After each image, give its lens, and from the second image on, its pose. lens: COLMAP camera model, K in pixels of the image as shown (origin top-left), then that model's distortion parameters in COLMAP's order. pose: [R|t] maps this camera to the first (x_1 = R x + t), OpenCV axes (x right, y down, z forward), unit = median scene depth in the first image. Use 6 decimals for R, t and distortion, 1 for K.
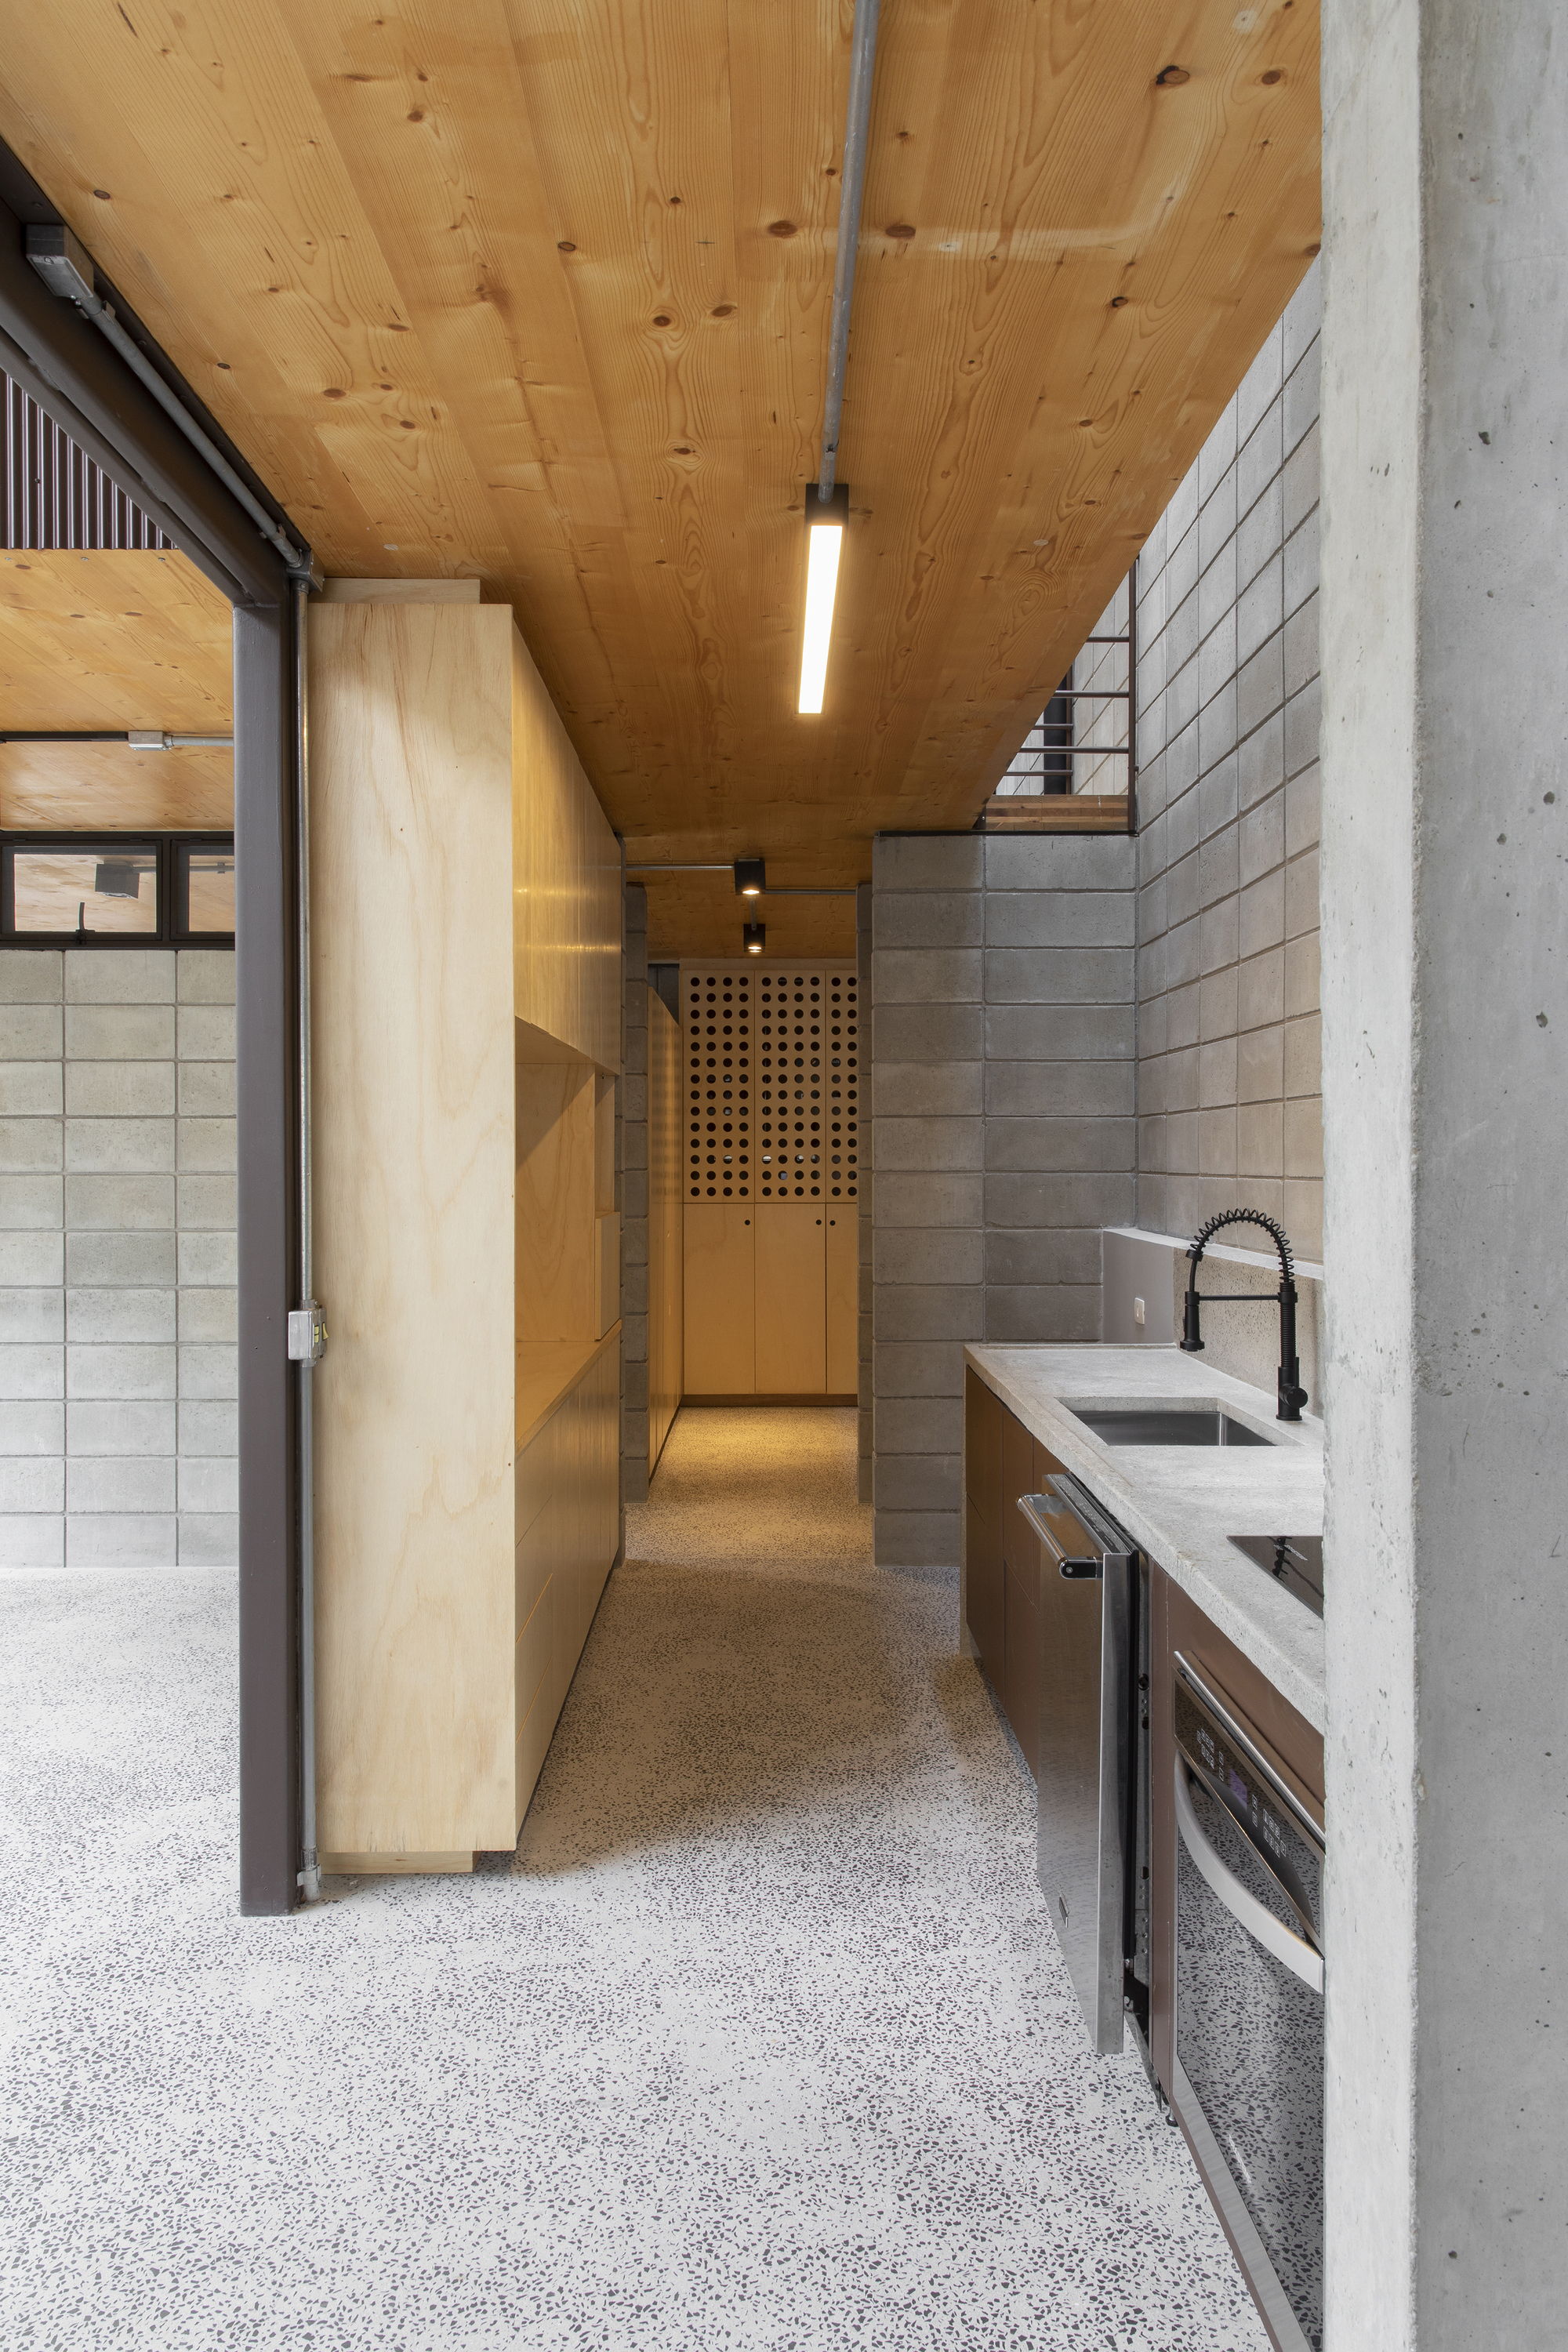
lens RADIAL K [[1602.8, 0, 791.9], [0, 1602.8, 1145.7], [0, 0, 1]] dist [0.003846, 0.001897]
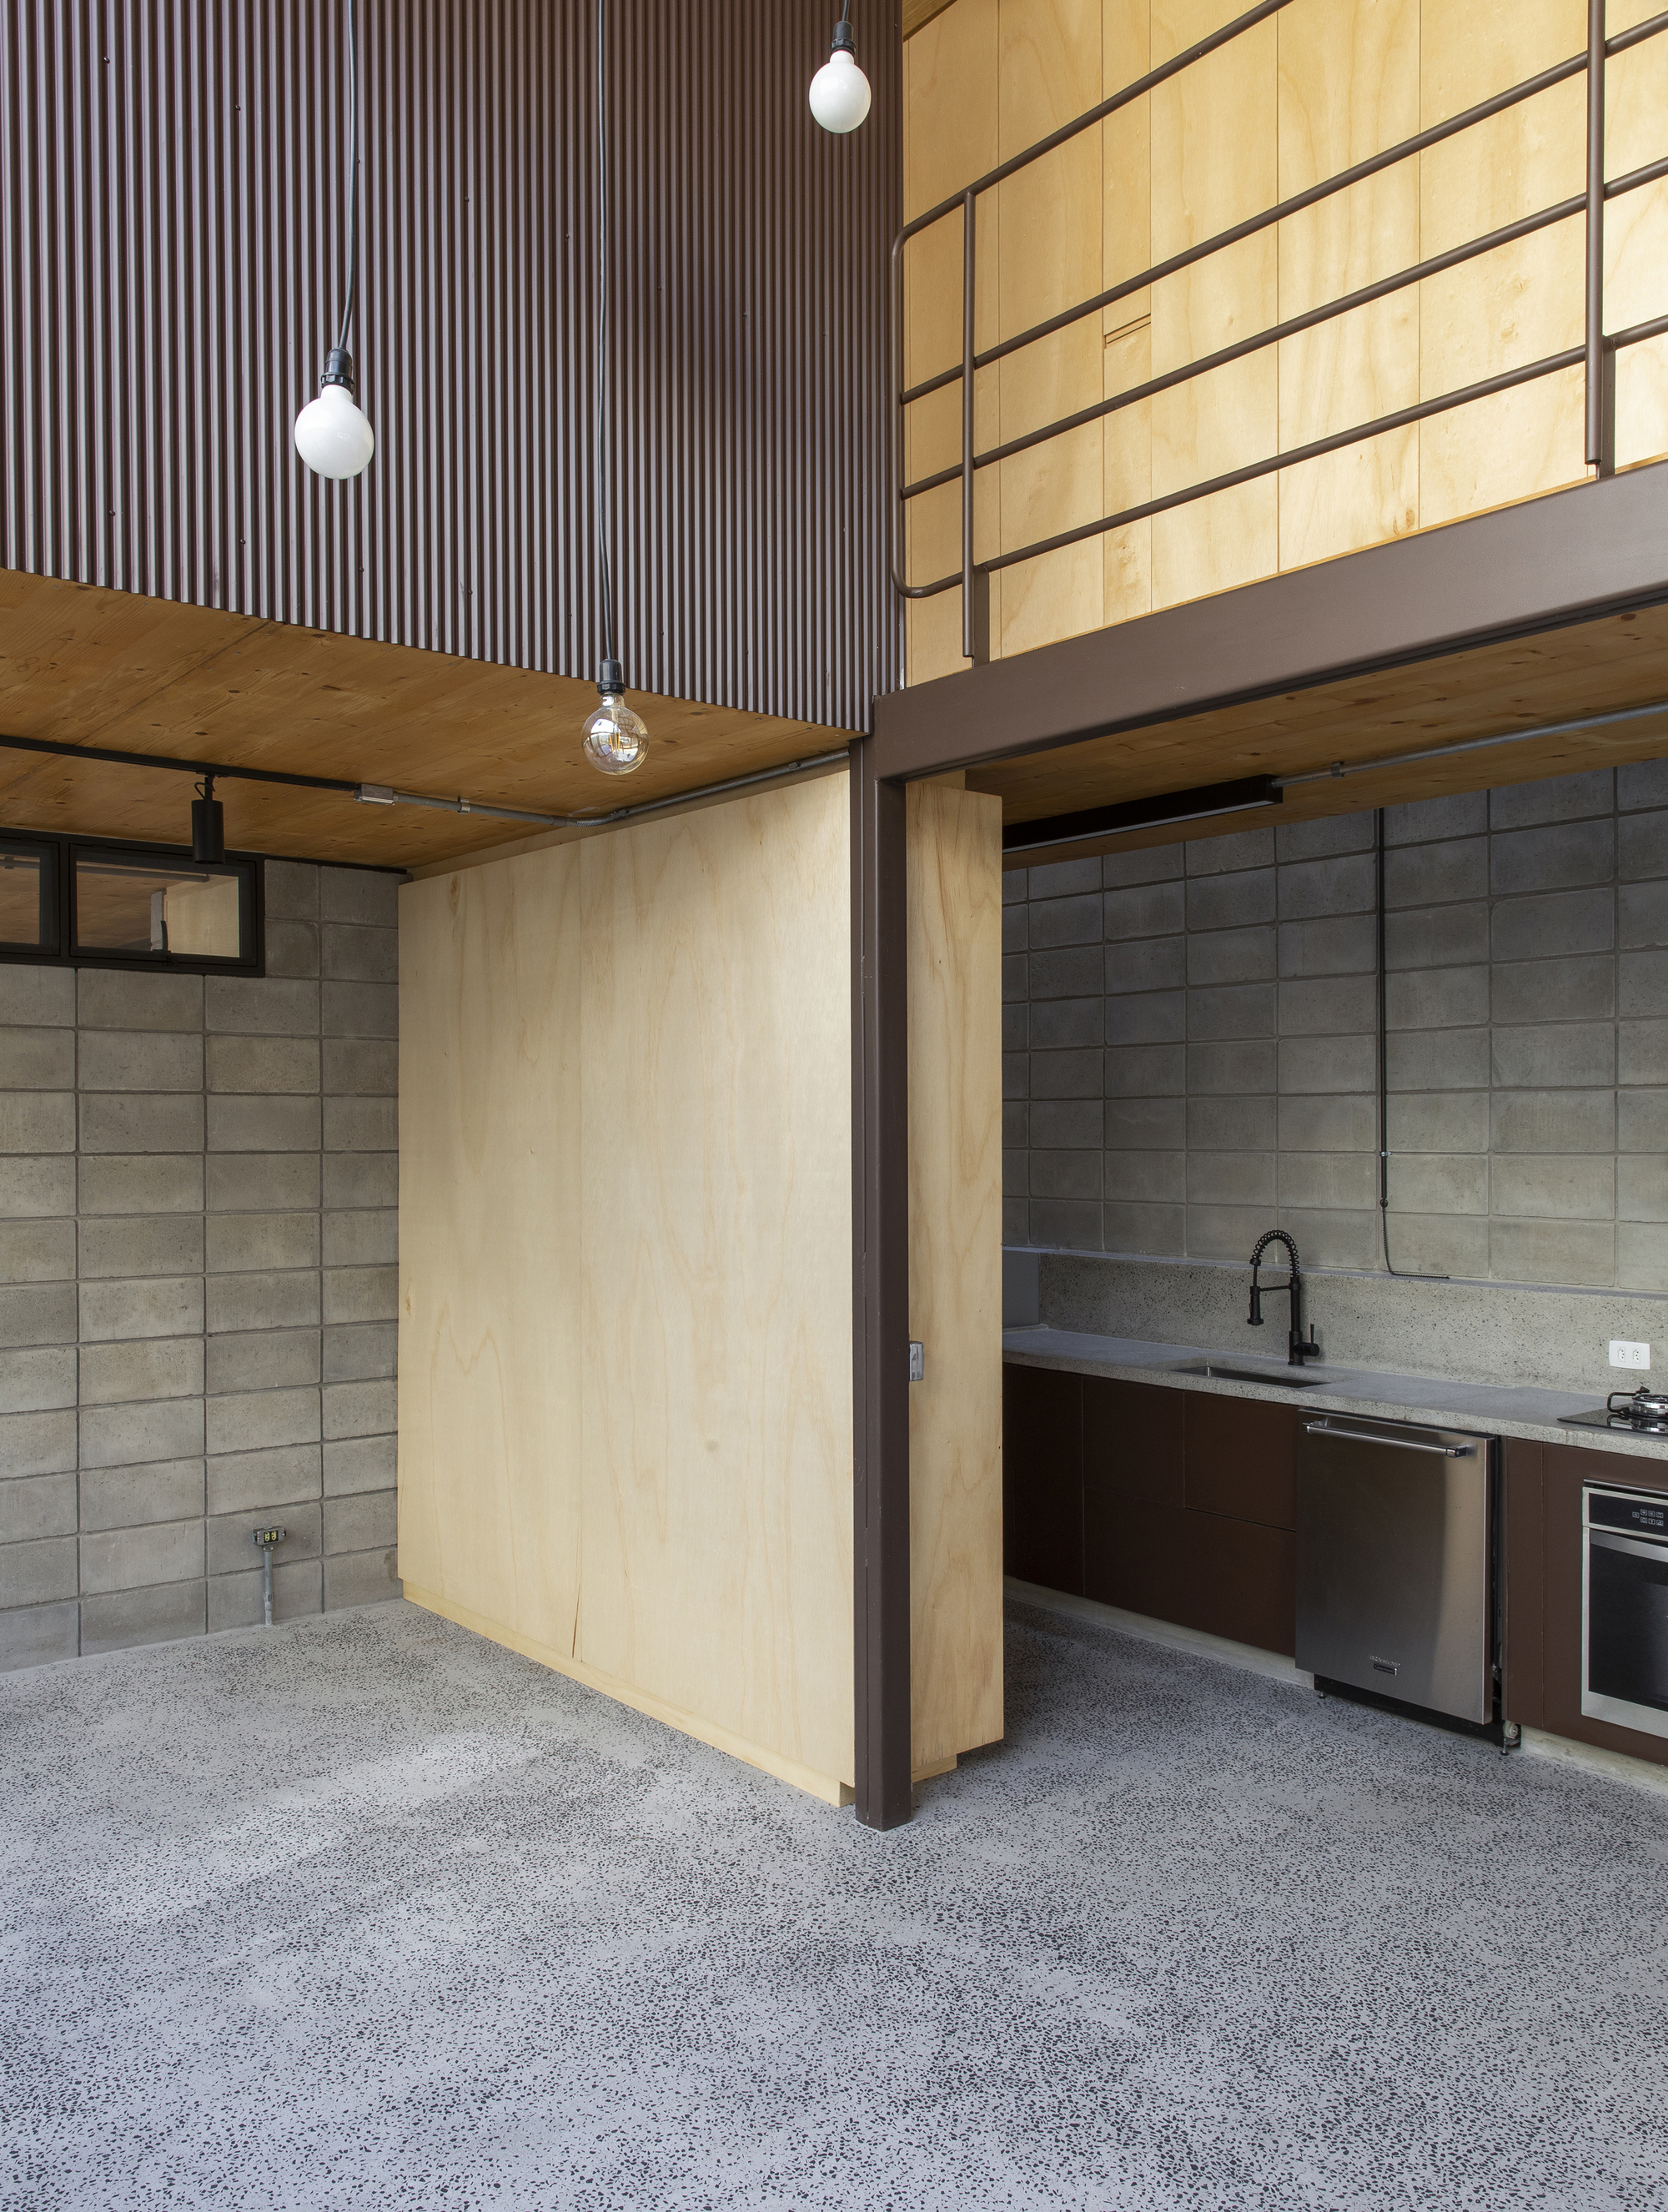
lens RADIAL K [[1702.5, 0, 834.0], [0, 1702.5, 1106.0], [0, 0, 1]] dist [0.007144, 0.001354]
pose [[0.780216, 0.008144, 0.625457, -1.090983], [-0.005048, 0.999965, -0.006723, -0.068062], [-0.625489, 0.002088, 0.780230, -0.010677]]
